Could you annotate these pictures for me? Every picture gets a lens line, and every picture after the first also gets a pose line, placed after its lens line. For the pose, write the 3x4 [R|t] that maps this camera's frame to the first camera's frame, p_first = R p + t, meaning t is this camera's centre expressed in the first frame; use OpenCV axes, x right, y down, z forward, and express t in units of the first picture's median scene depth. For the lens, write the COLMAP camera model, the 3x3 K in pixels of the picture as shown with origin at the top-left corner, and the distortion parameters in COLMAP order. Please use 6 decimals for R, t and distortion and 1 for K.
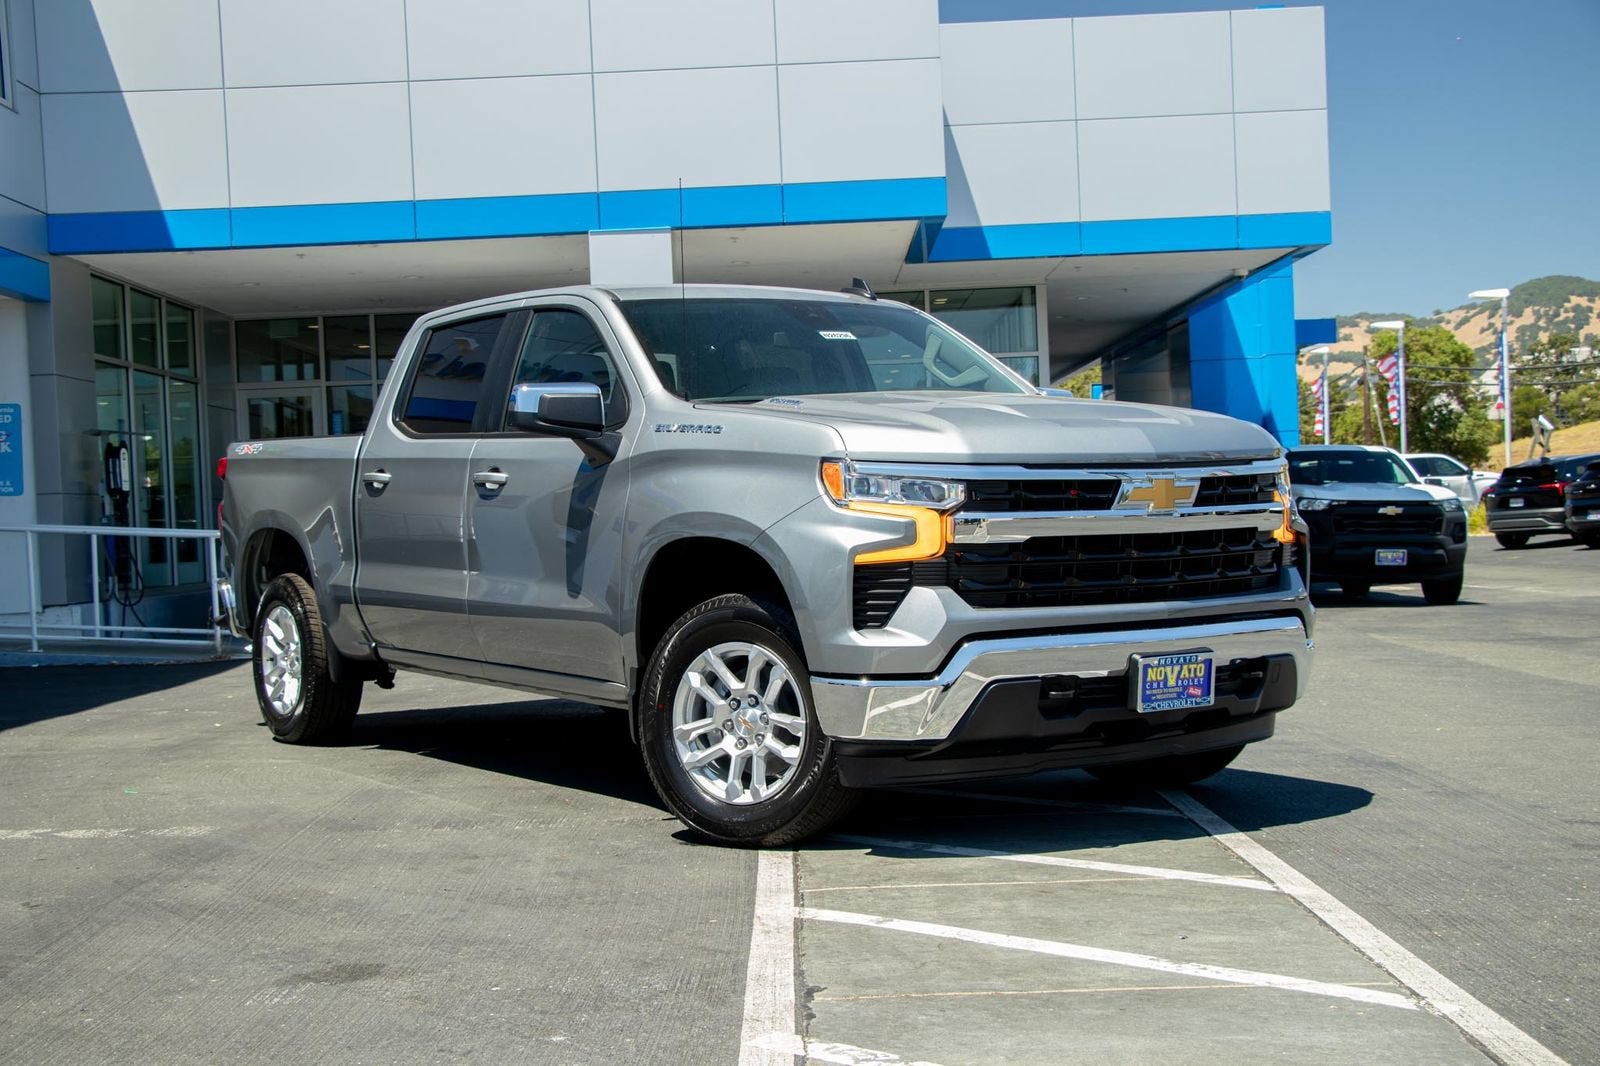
lens RADIAL K [[2051.6, 0, 796.0], [0, 2051.6, 554.8], [0, 0, 1]] dist [0.028316, 0.259142]
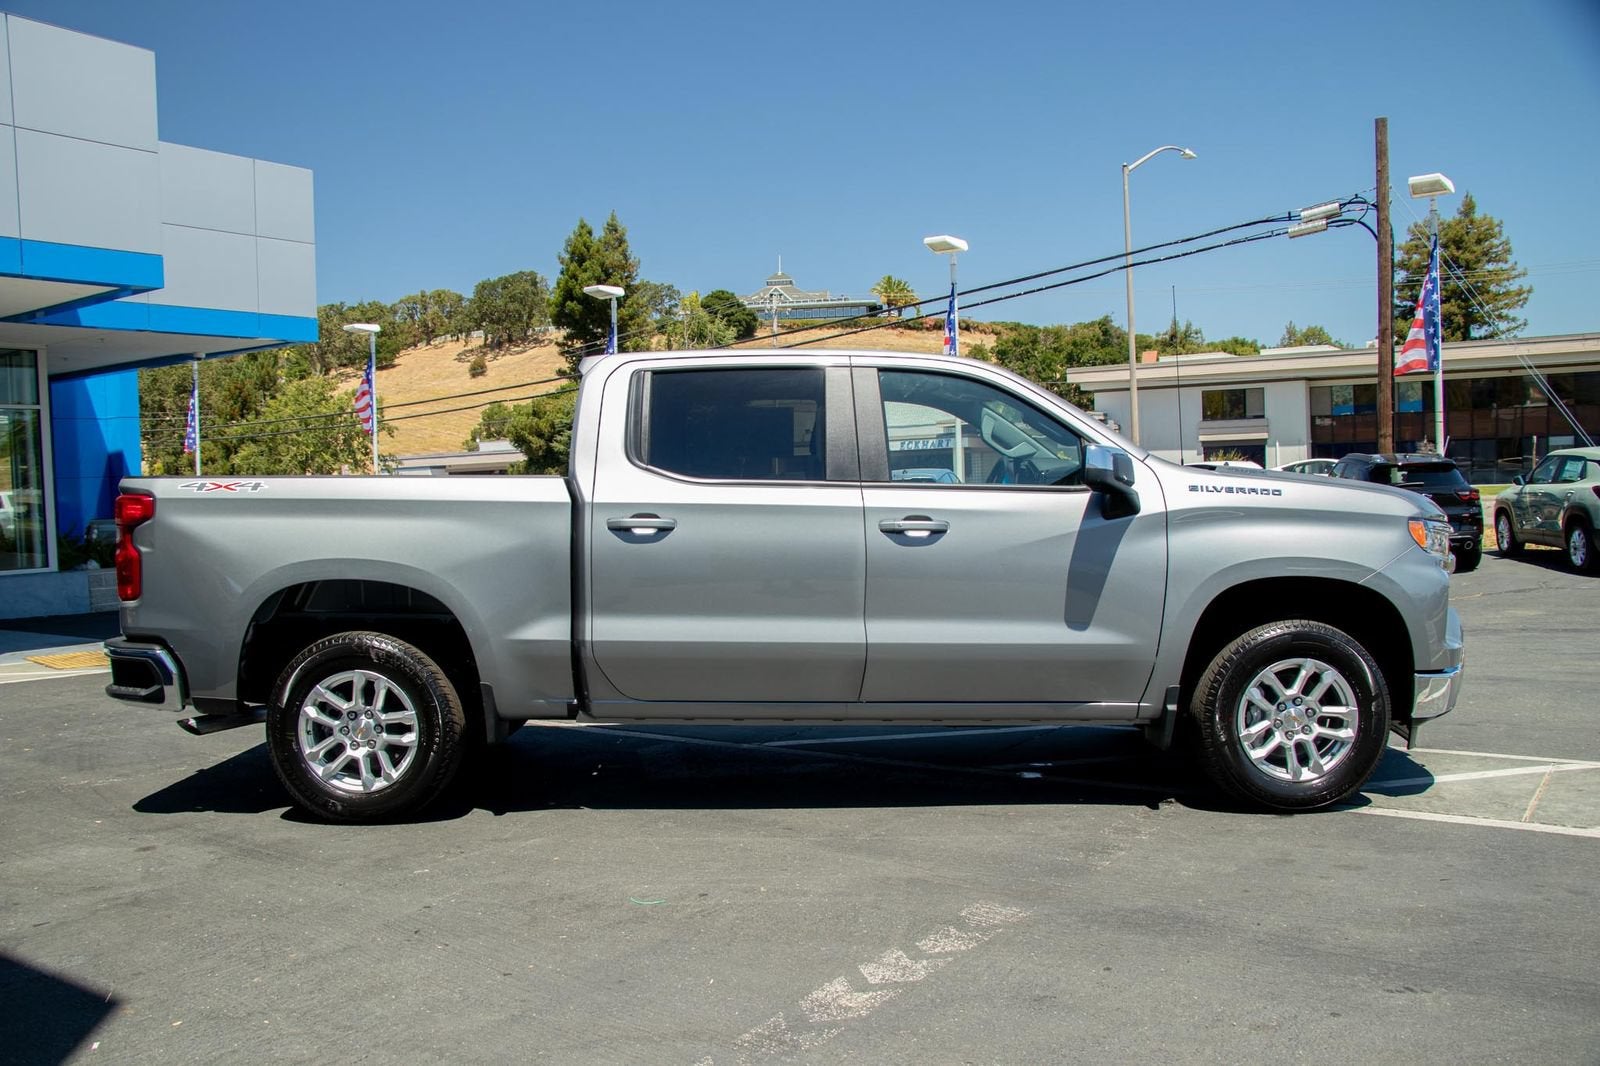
lens RADIAL K [[1298.6, 0, 838.1], [0, 1298.6, 554.9], [0, 0, 1]] dist [-0.131058, 0.003278]
pose [[0.546538, -0.014640, 0.837306, -0.808528], [0.015000, 0.999858, 0.007690, -0.031688], [-0.837300, 0.008357, 0.546680, 0.741935]]
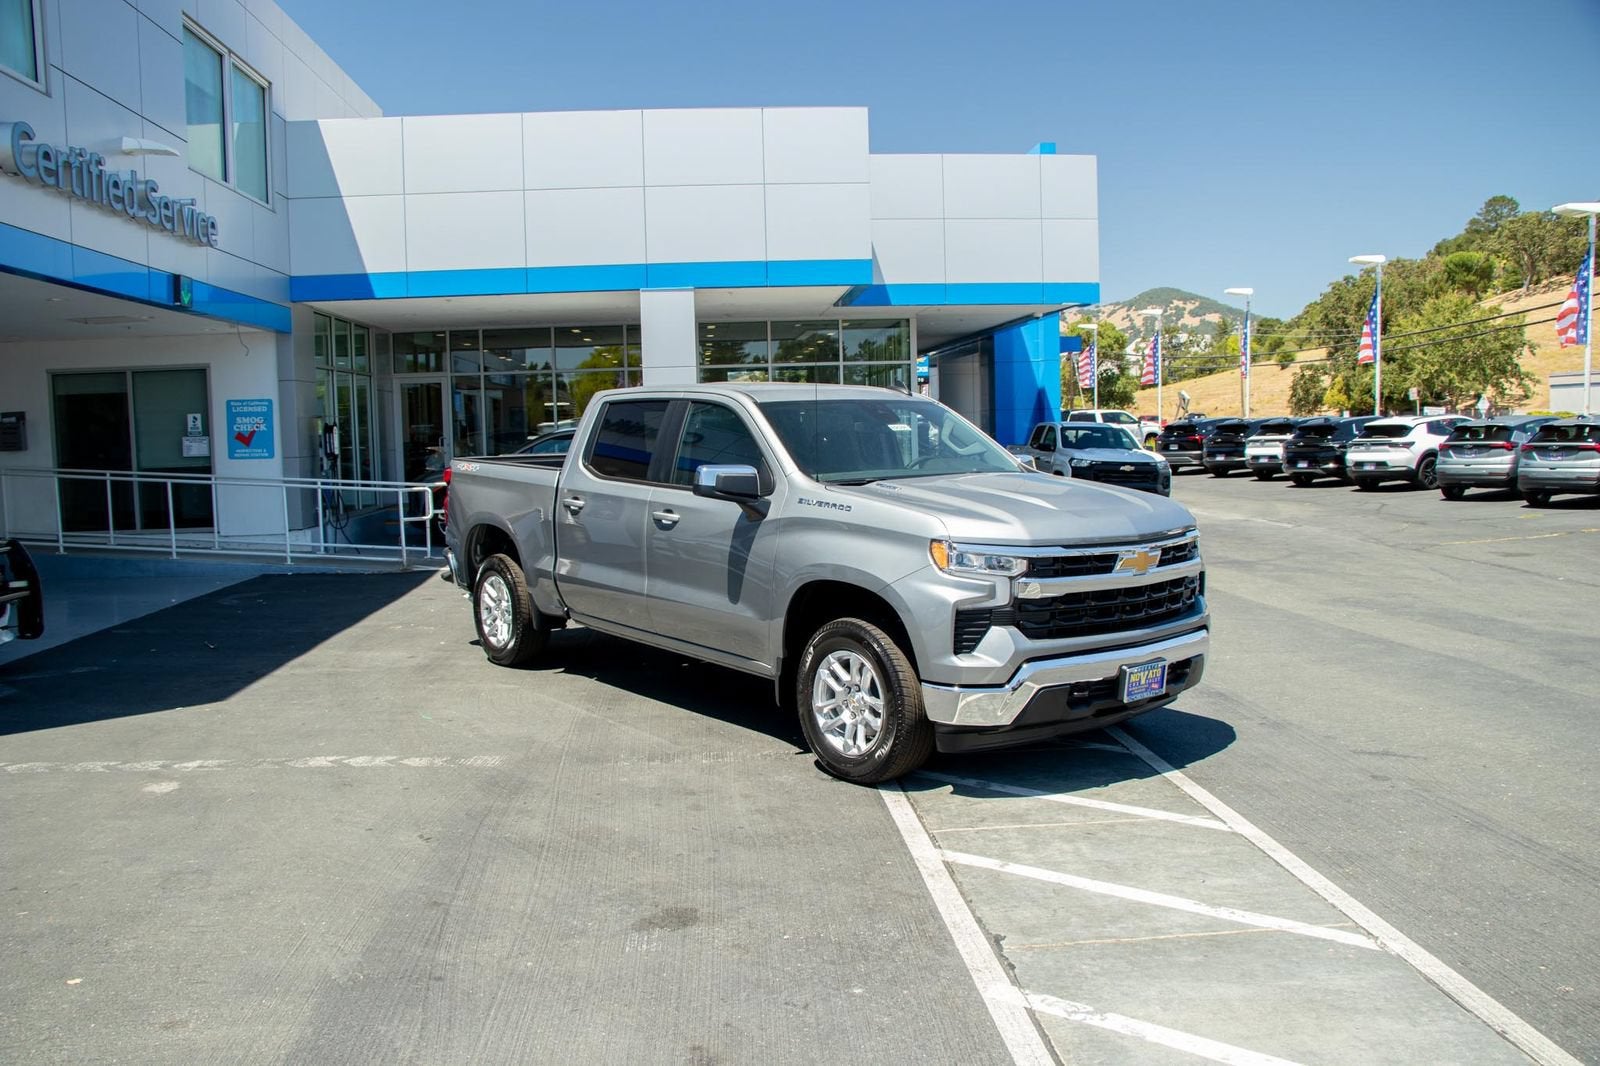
lens RADIAL K [[1298.6, 0, 838.1], [0, 1298.6, 554.9], [0, 0, 1]] dist [-0.131058, 0.003278]
pose [[0.994803, 0.007472, 0.101549, -0.134132], [-0.015305, 0.996947, 0.076573, -0.094710], [-0.100666, -0.077729, 0.991879, 0.047149]]
